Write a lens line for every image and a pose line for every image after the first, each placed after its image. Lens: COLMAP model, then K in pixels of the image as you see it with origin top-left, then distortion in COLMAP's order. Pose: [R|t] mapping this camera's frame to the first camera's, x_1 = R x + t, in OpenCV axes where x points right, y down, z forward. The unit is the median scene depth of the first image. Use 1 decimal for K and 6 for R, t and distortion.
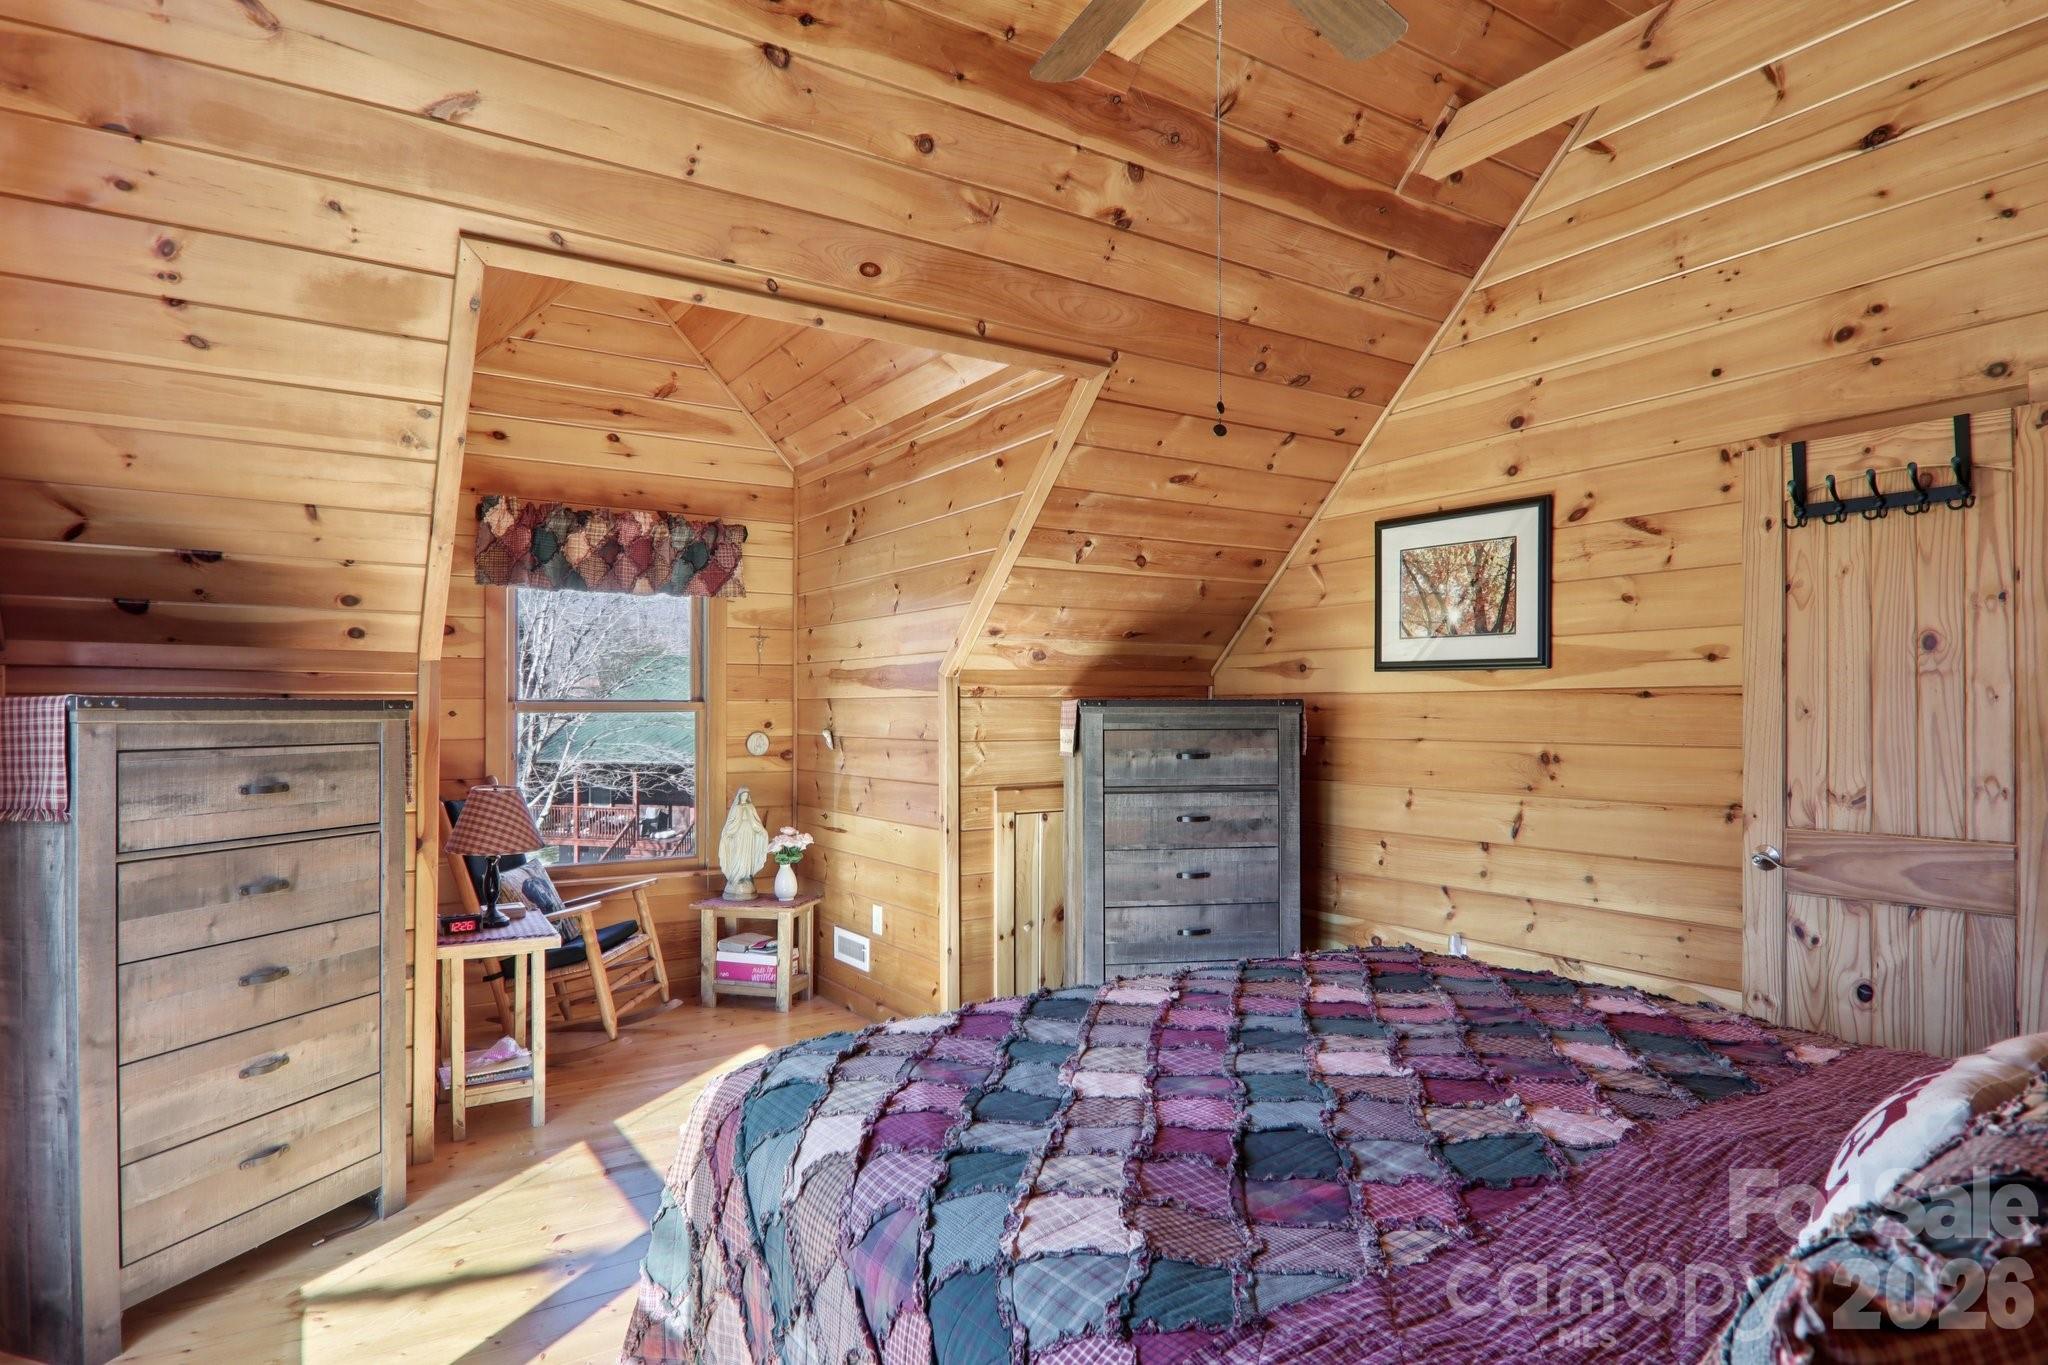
lens RADIAL K [[1143.8, 0, 1020.1], [0, 1143.8, 703.5], [0, 0, 1]] dist [-0.018144, -0.002823]
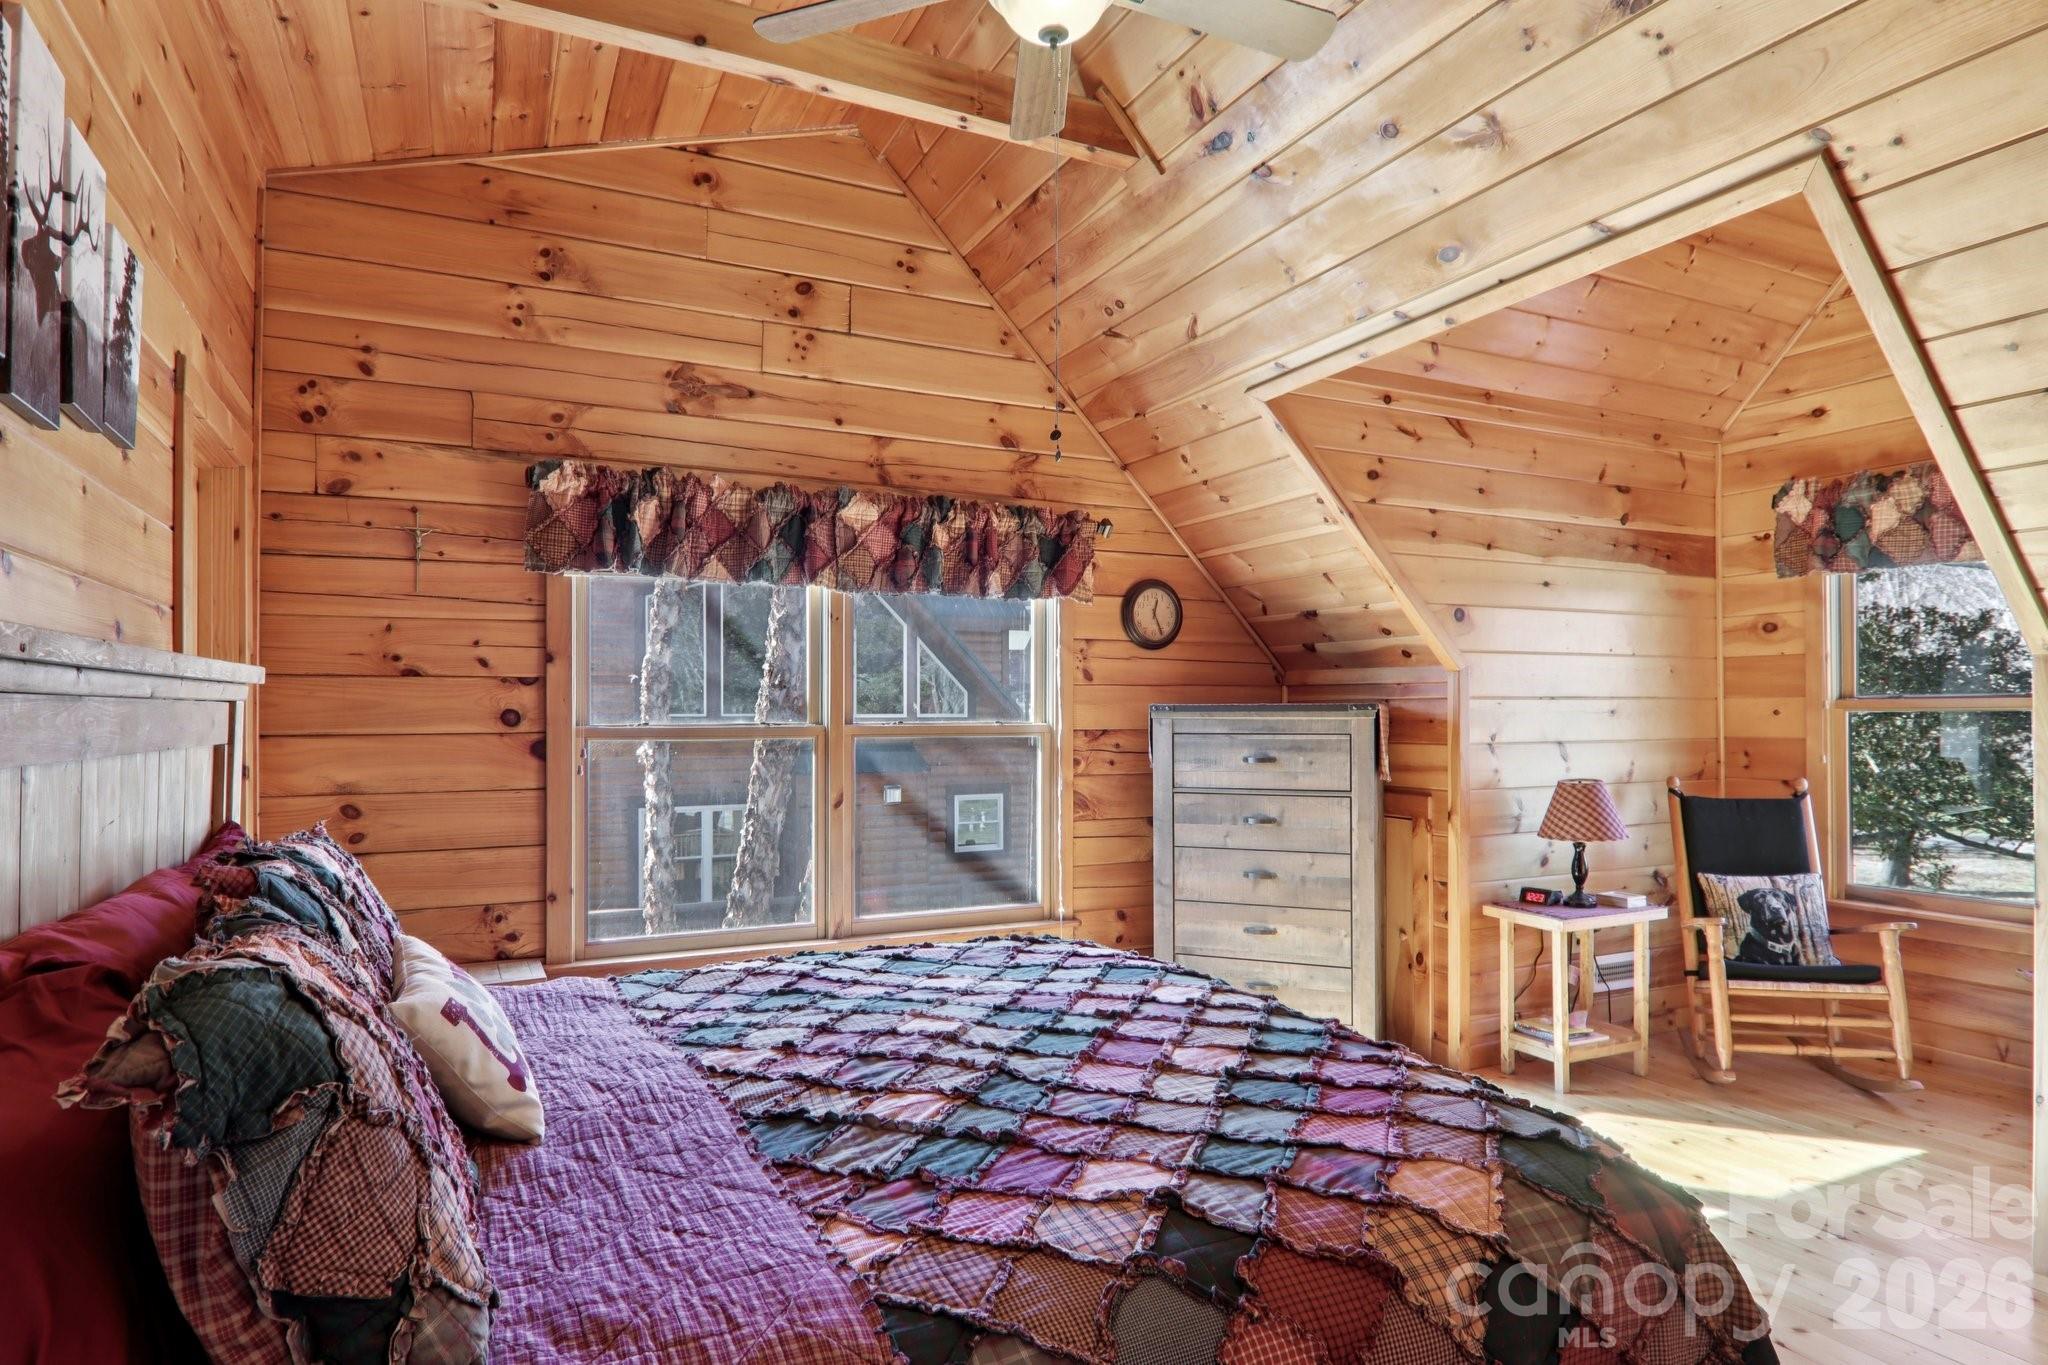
lens RADIAL K [[1143.8, 0, 1020.1], [0, 1143.8, 703.5], [0, 0, 1]] dist [-0.018144, -0.002823]
pose [[-0.133674, -0.002834, -0.991021, 0.917710], [0.010037, 0.999941, -0.004213, -0.001774], [0.990975, -0.010510, -0.133638, 0.806803]]
